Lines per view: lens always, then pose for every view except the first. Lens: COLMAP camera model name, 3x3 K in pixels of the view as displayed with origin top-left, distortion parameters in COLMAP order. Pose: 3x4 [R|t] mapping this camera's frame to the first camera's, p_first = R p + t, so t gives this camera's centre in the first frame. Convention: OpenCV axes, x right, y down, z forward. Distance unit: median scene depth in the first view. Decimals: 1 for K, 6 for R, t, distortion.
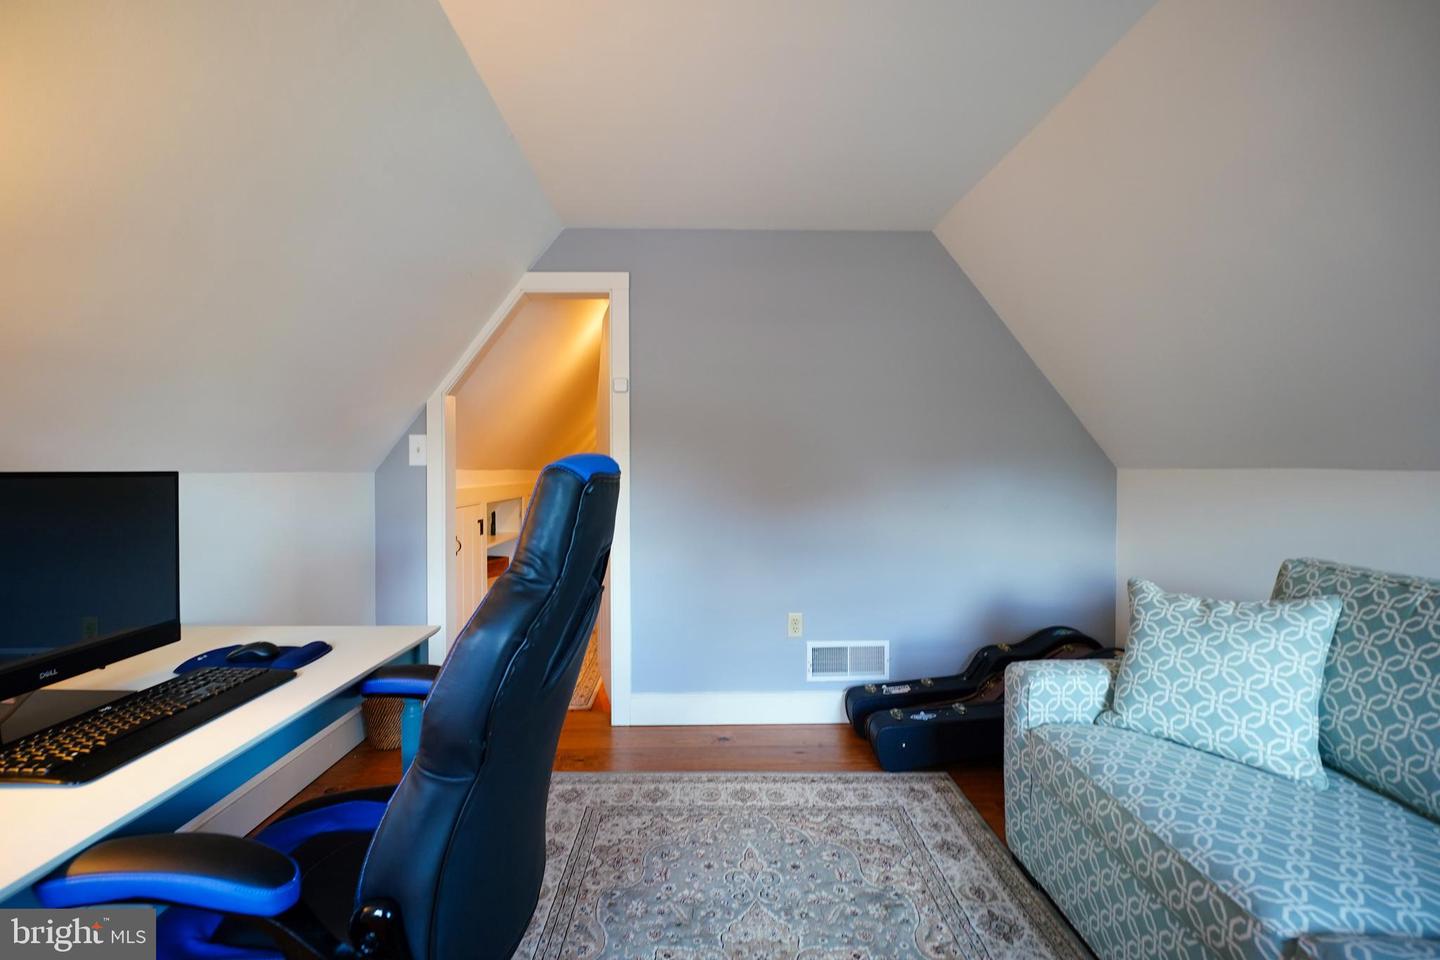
lens RADIAL K [[625.4, 0, 718.2], [0, 625.4, 478.7], [0, 0, 1]] dist [-0.004443, 0.004124]
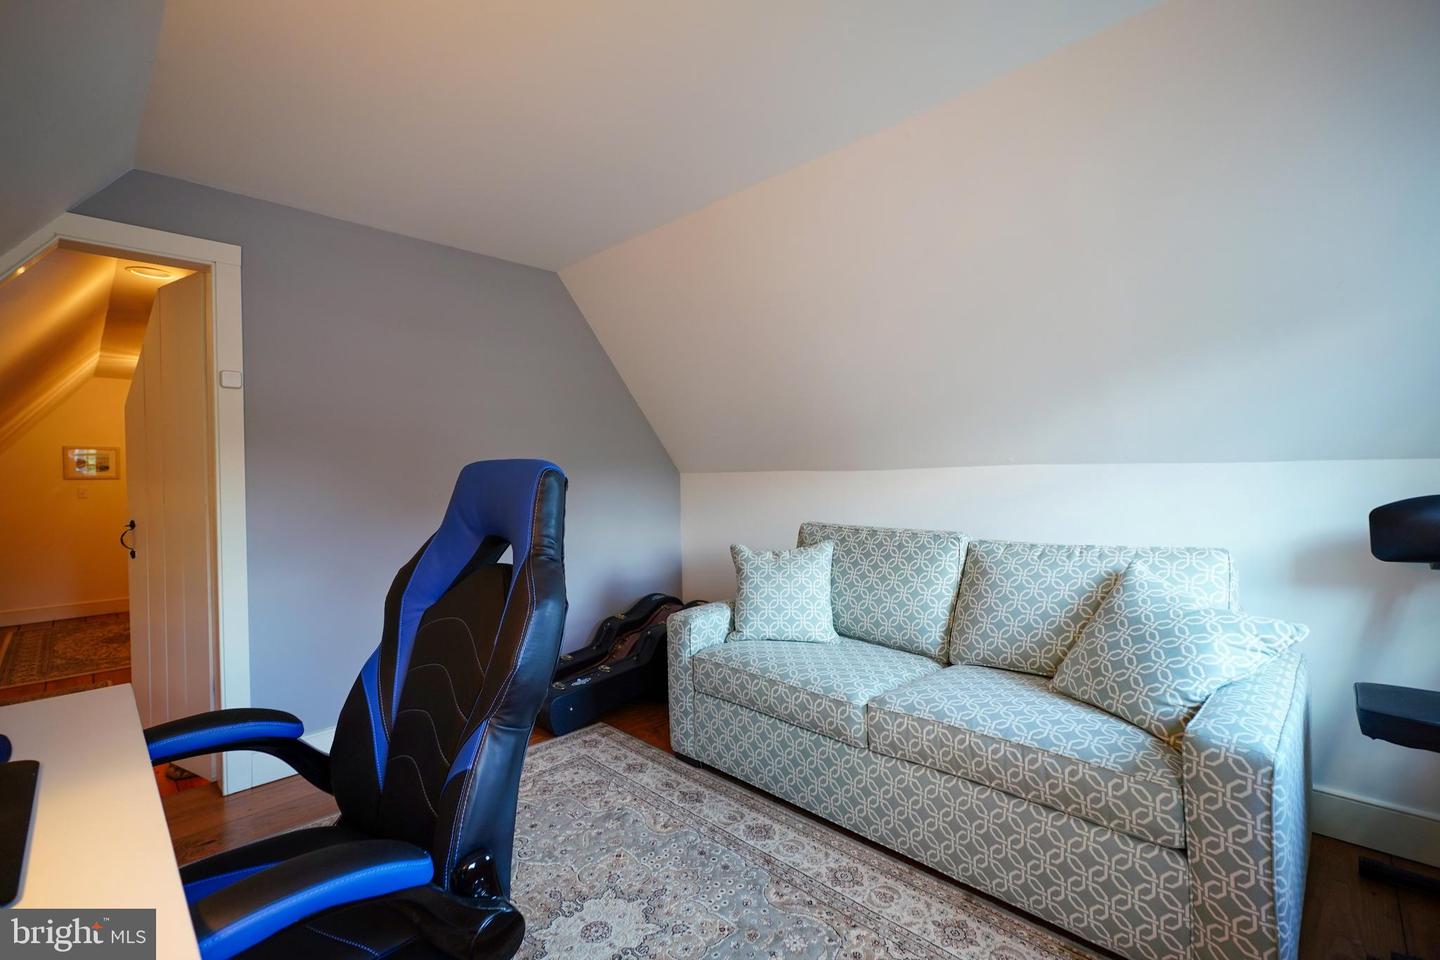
lens RADIAL K [[625.4, 0, 713.6], [0, 625.4, 474.4], [0, 0, 1]] dist [-0.004443, 0.004124]
pose [[0.717857, -0.012905, 0.696070, -0.465240], [0.028031, 0.999553, -0.010377, 0.006237], [-0.695626, 0.026961, 0.717898, -0.063089]]
